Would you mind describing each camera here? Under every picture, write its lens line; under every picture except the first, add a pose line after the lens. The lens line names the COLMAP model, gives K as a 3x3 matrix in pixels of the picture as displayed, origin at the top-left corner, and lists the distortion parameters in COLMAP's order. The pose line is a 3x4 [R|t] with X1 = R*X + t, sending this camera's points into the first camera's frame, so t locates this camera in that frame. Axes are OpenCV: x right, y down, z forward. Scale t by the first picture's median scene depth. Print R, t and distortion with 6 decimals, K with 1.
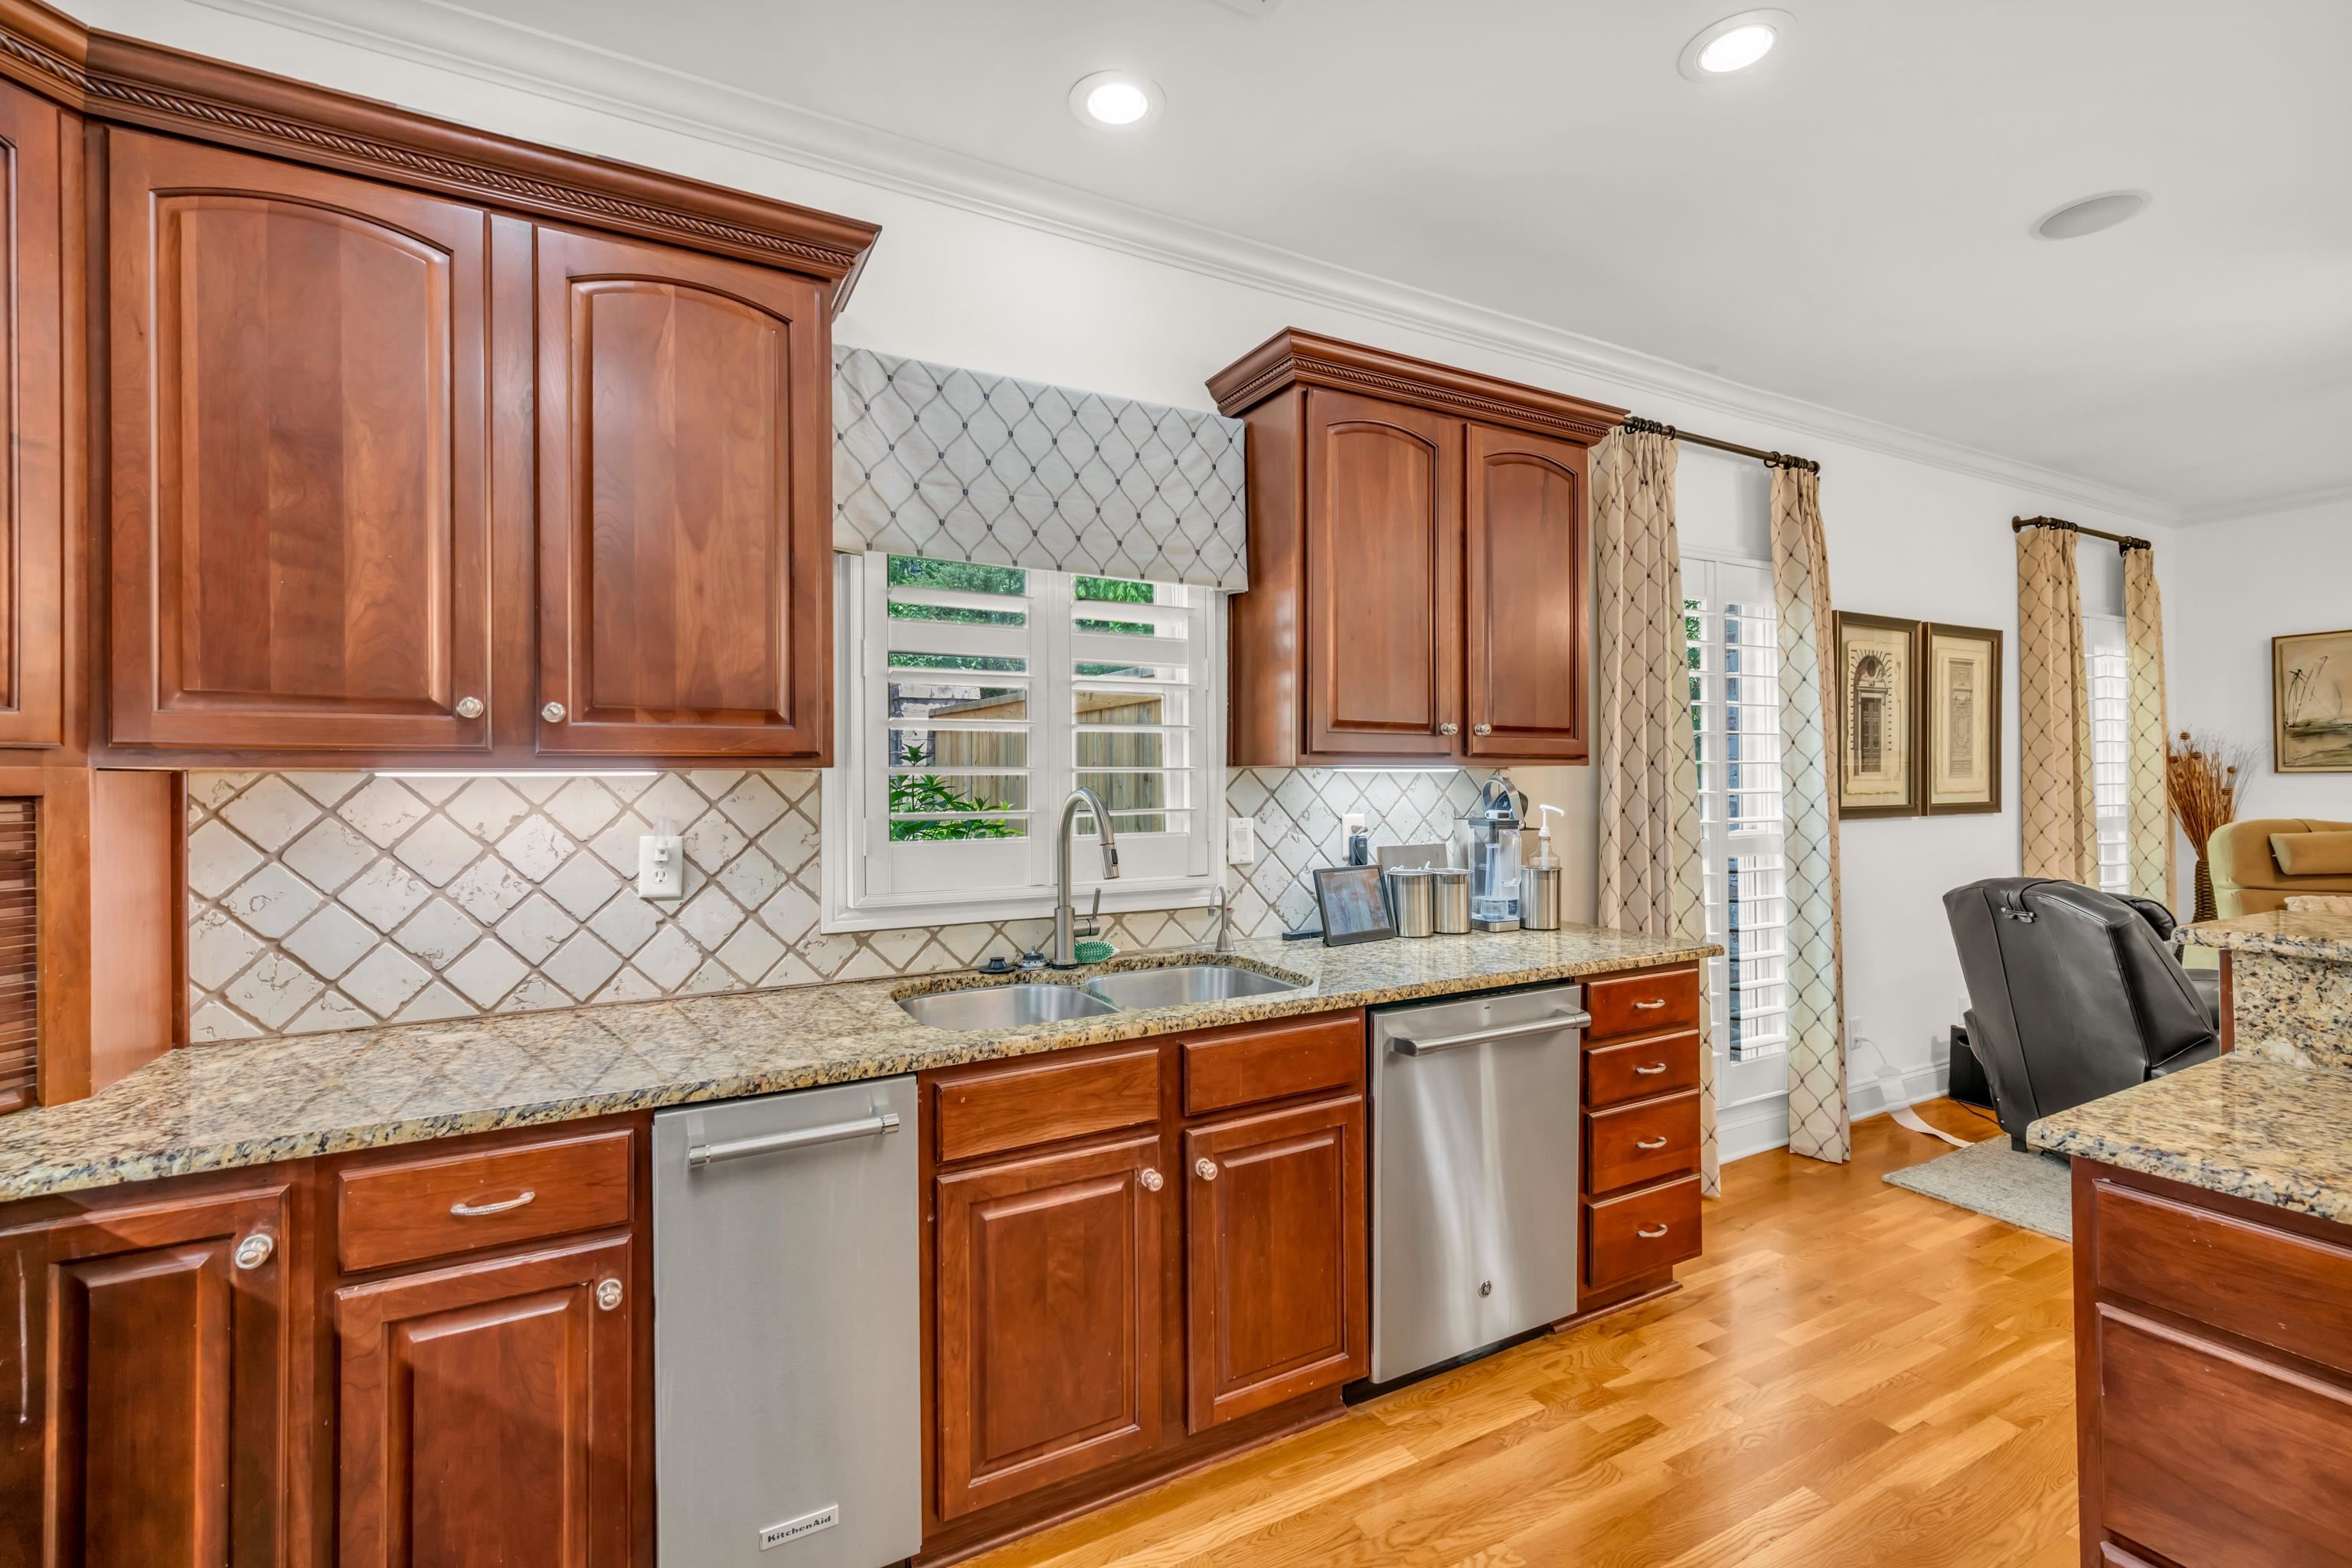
lens RADIAL K [[1036.9, 0, 1176.8], [0, 1036.9, 778.8], [0, 0, 1]] dist [0.004039, 0.001743]
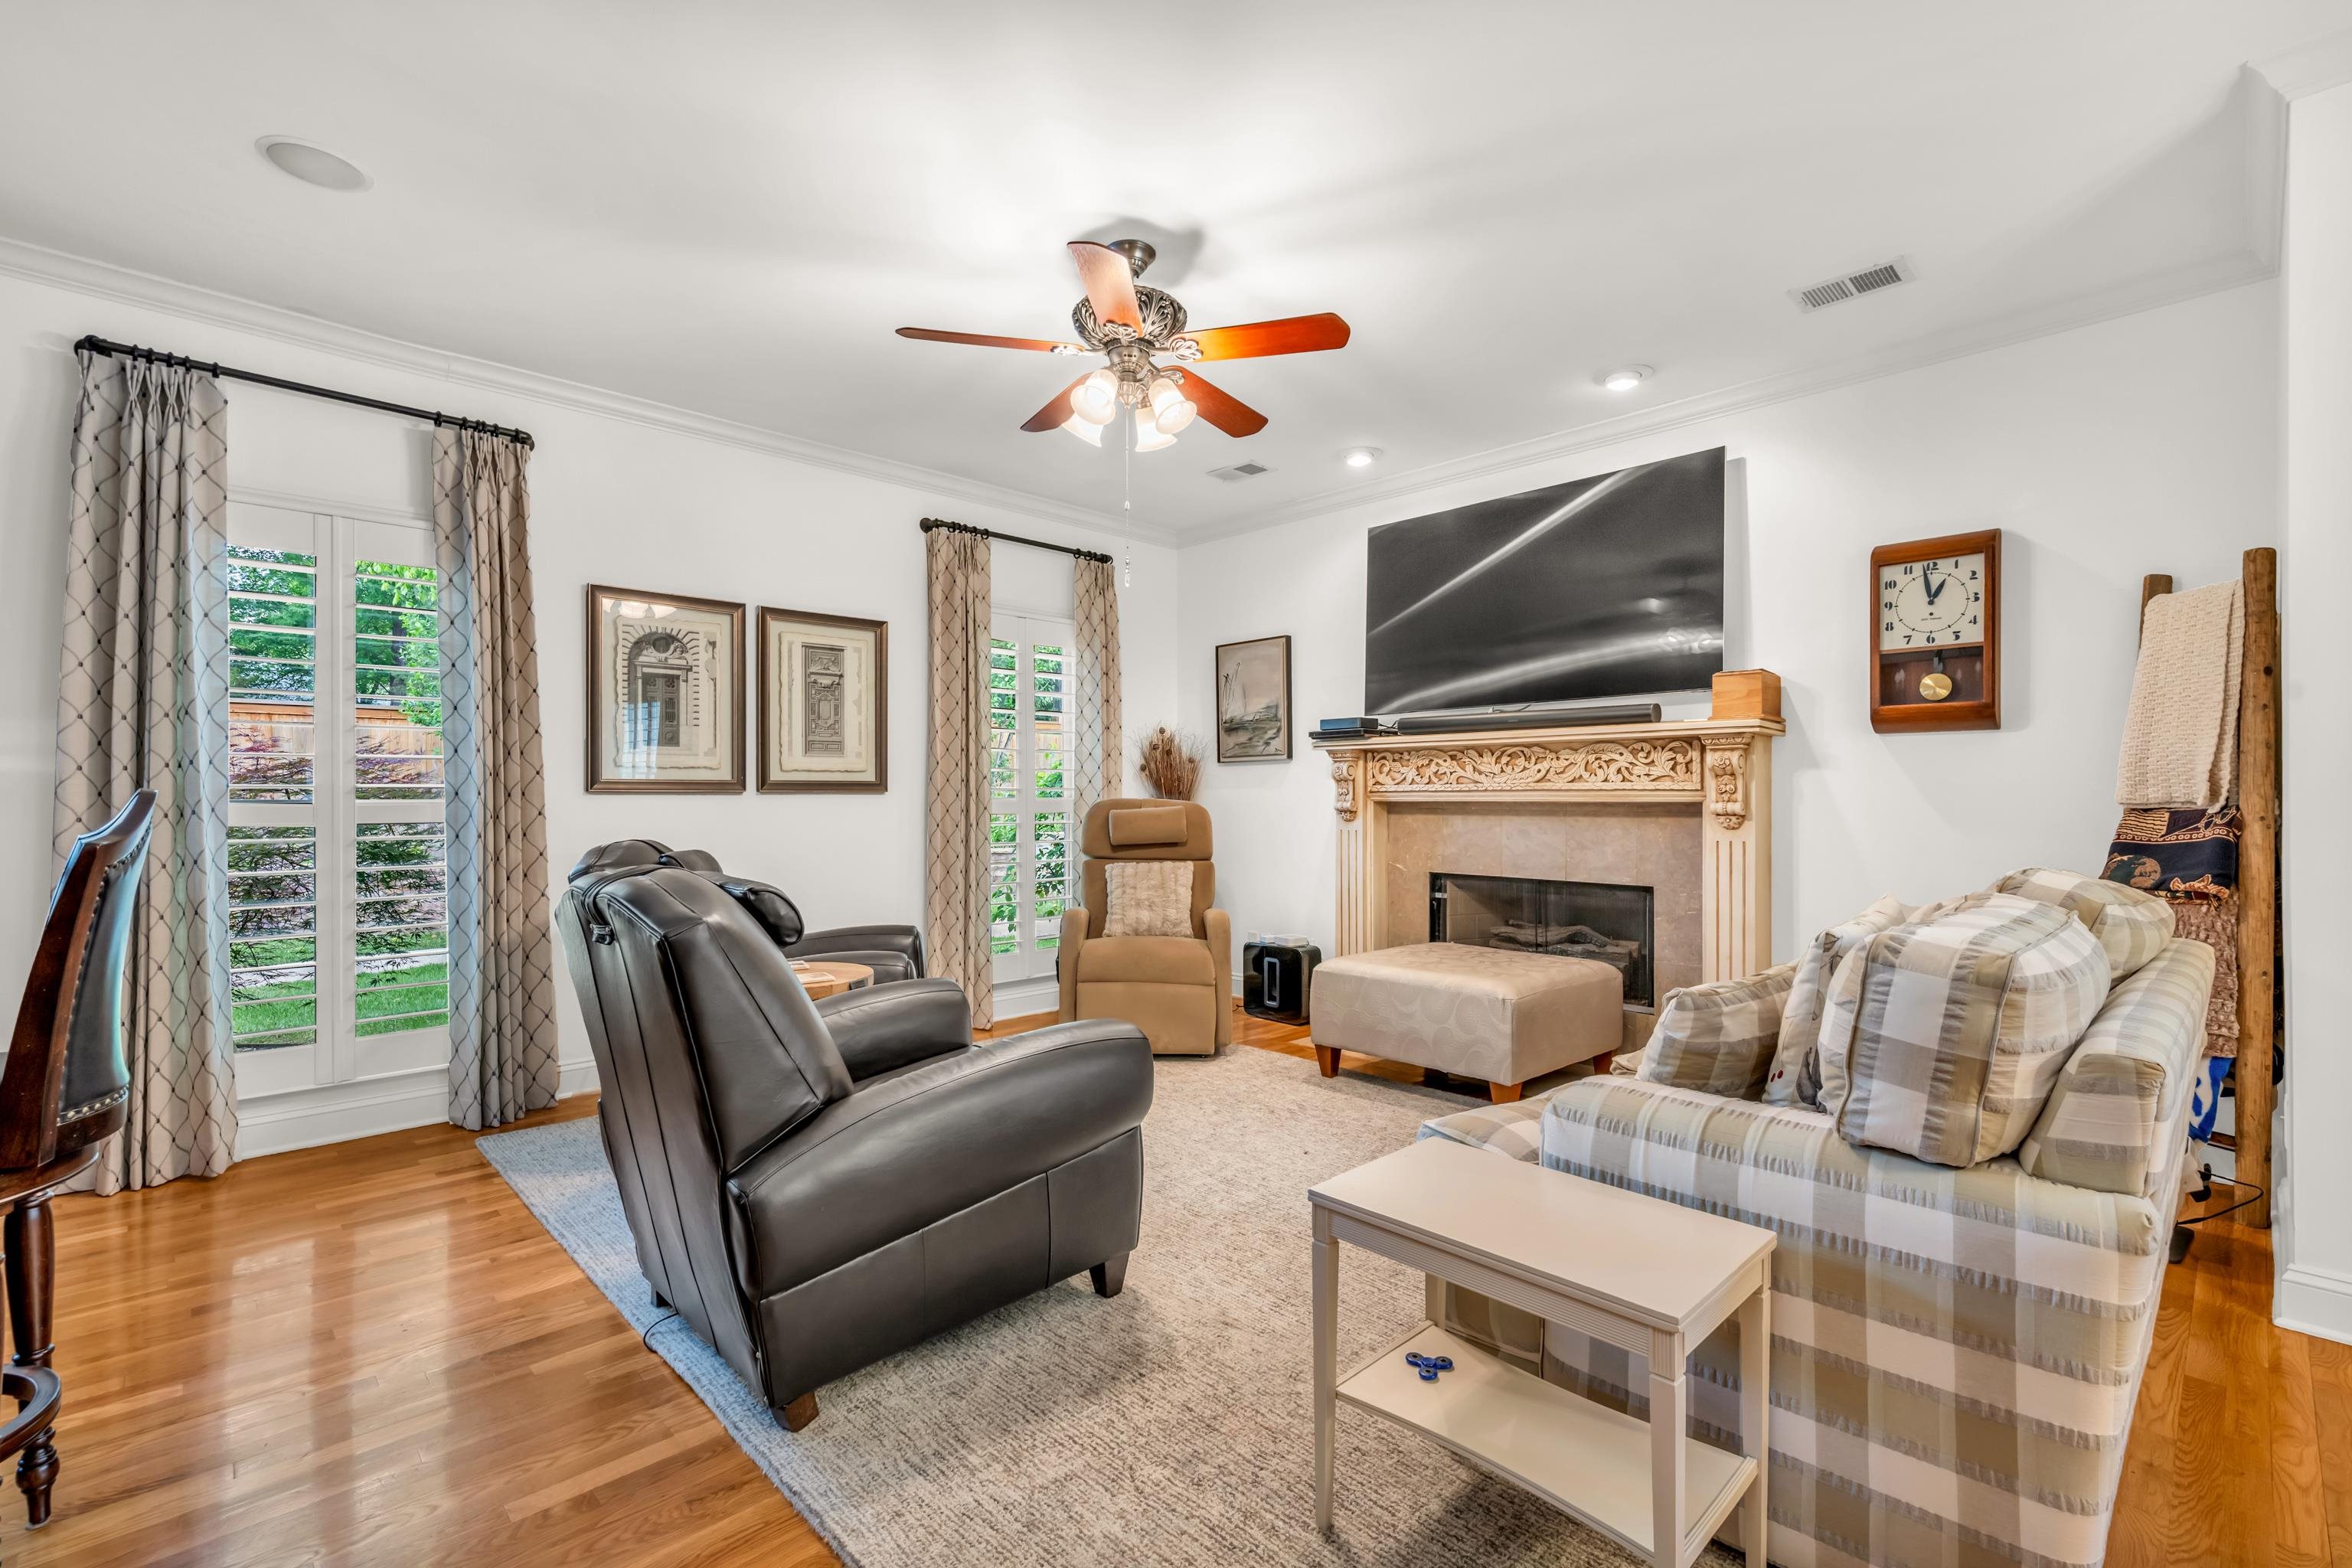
lens RADIAL K [[1036.9, 0, 1180.3], [0, 1036.9, 796.5], [0, 0, 1]] dist [0.004039, 0.001743]
pose [[0.964125, 0.005773, 0.265384, 1.408627], [-0.005235, 0.999983, -0.002733, 0.068133], [-0.265396, 0.001246, 0.964139, -0.190493]]
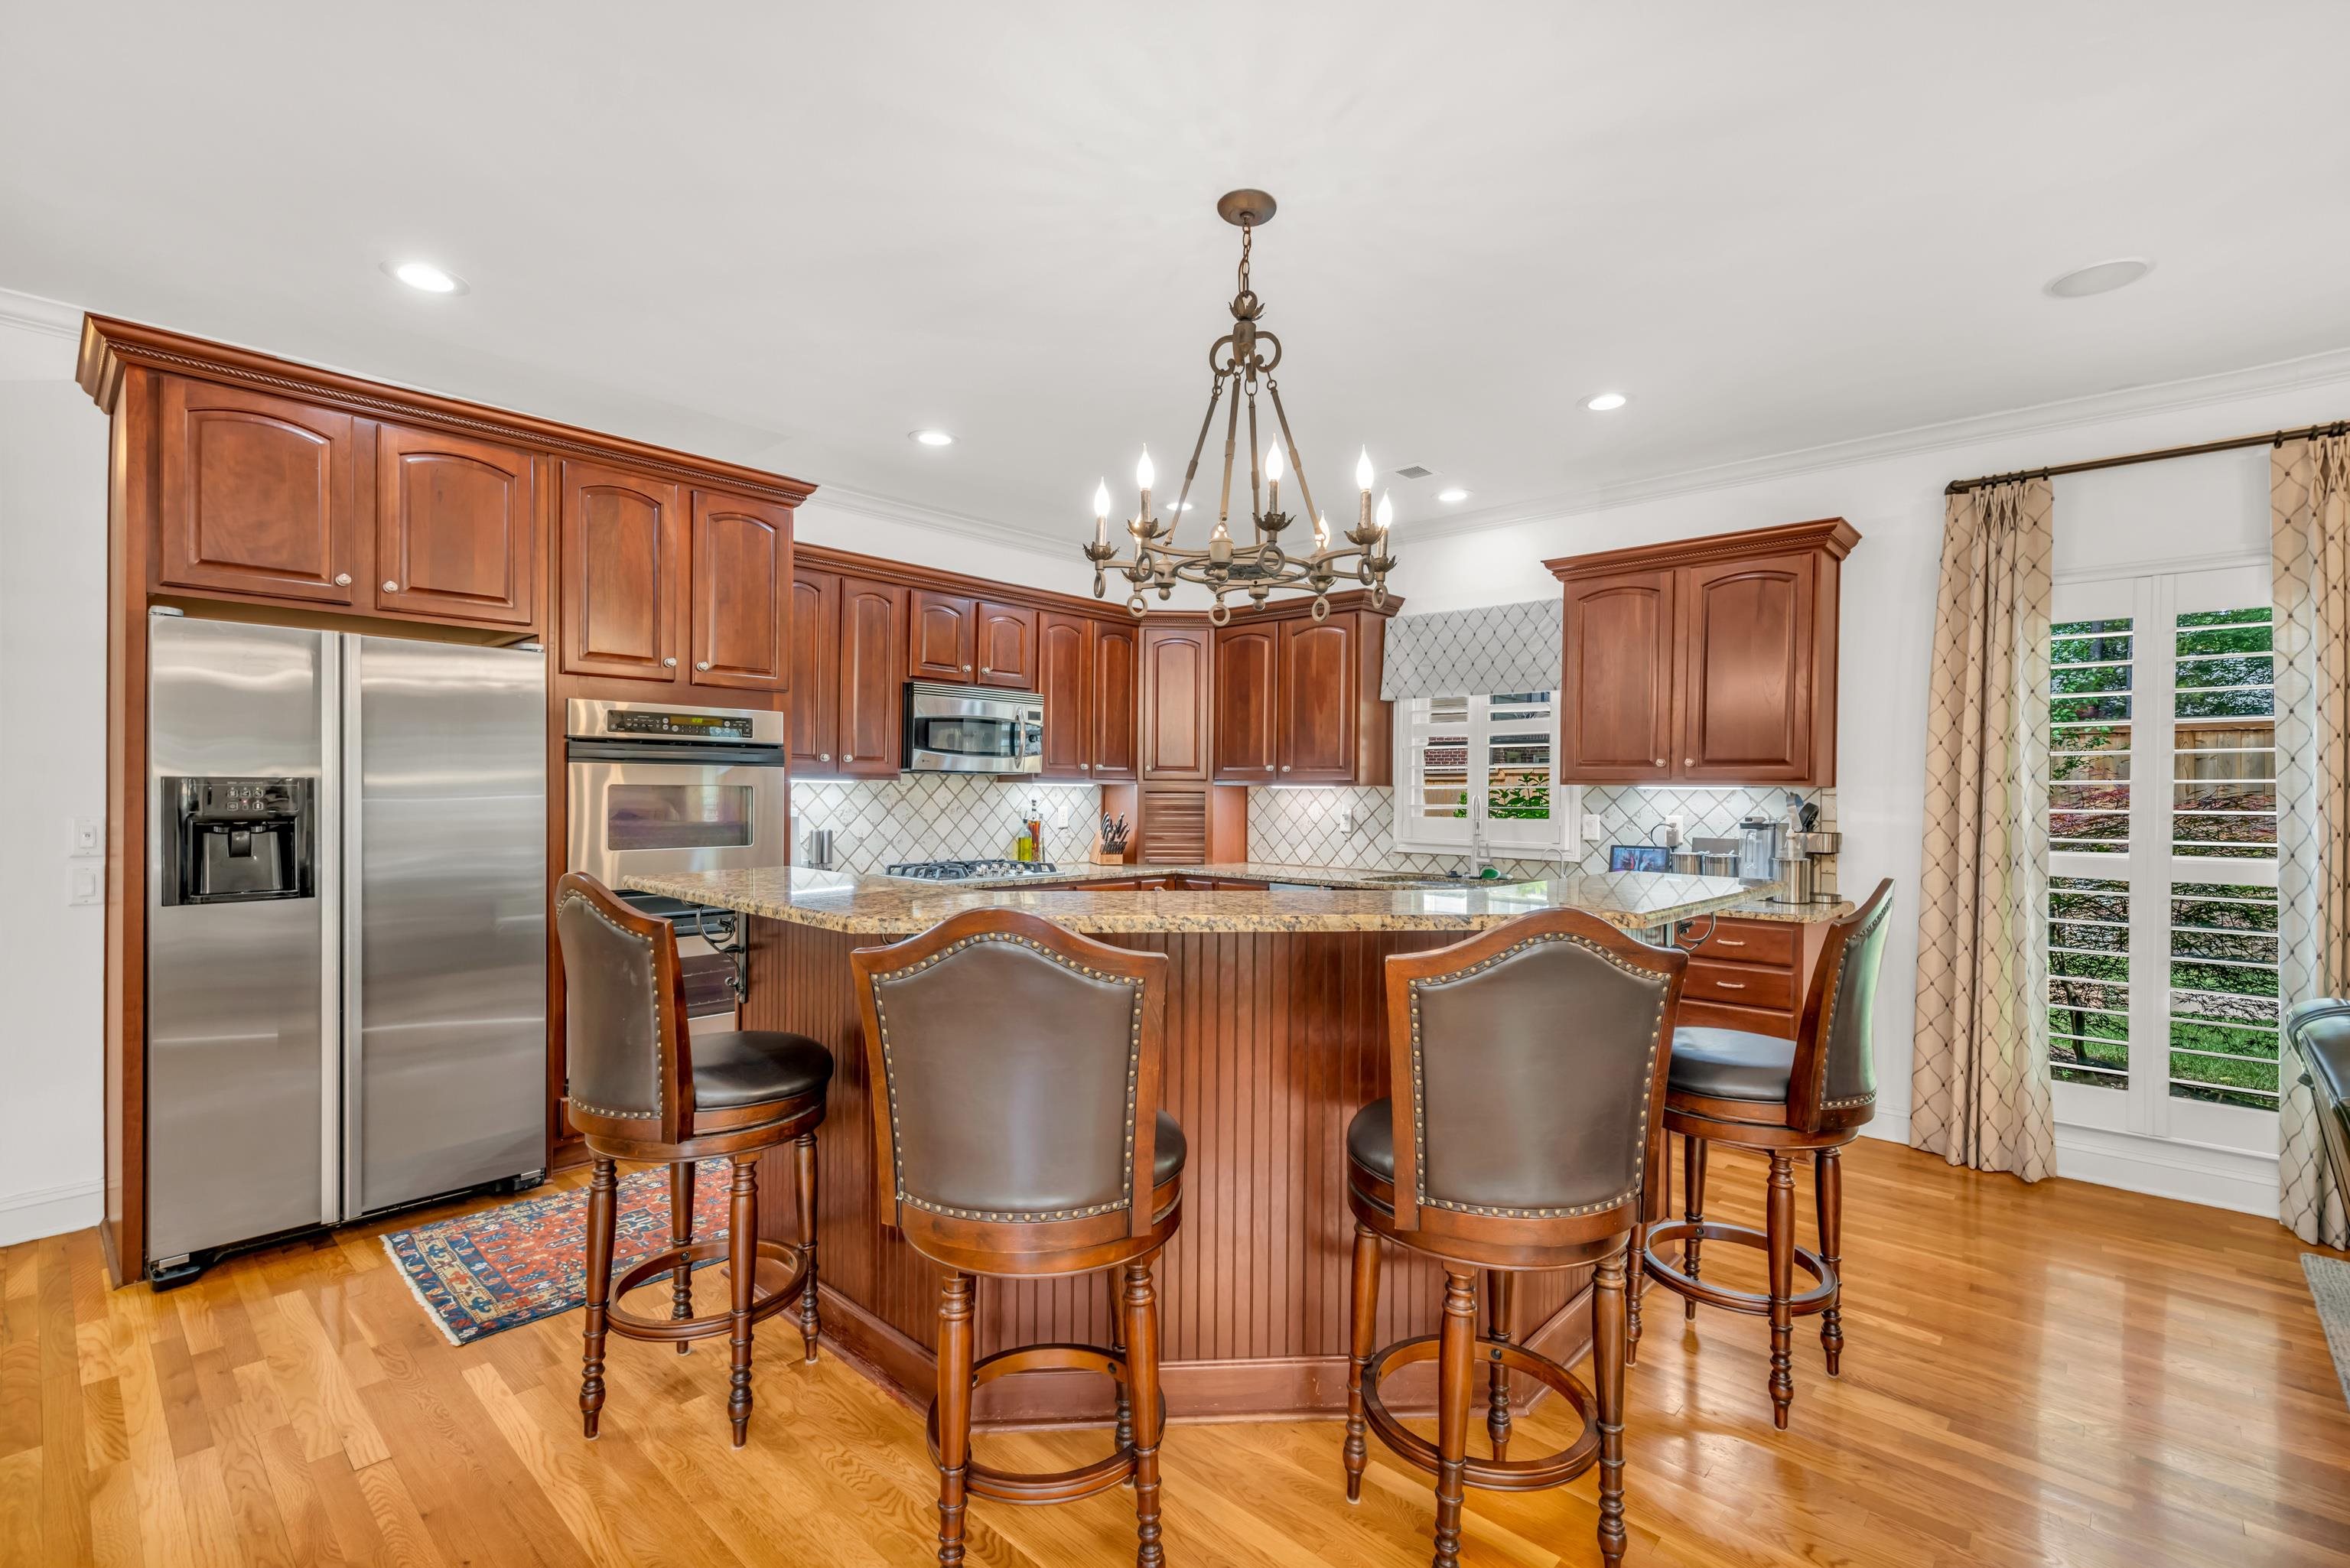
lens RADIAL K [[1035.9, 0, 1195.3], [0, 1035.9, 797.3], [0, 0, 1]] dist [0.004039, 0.001743]
pose [[0.327983, 0.013918, -0.944581, 1.587384], [-0.010559, 0.999883, 0.011066, -0.004131], [0.944625, 0.006345, 0.328092, -0.232069]]
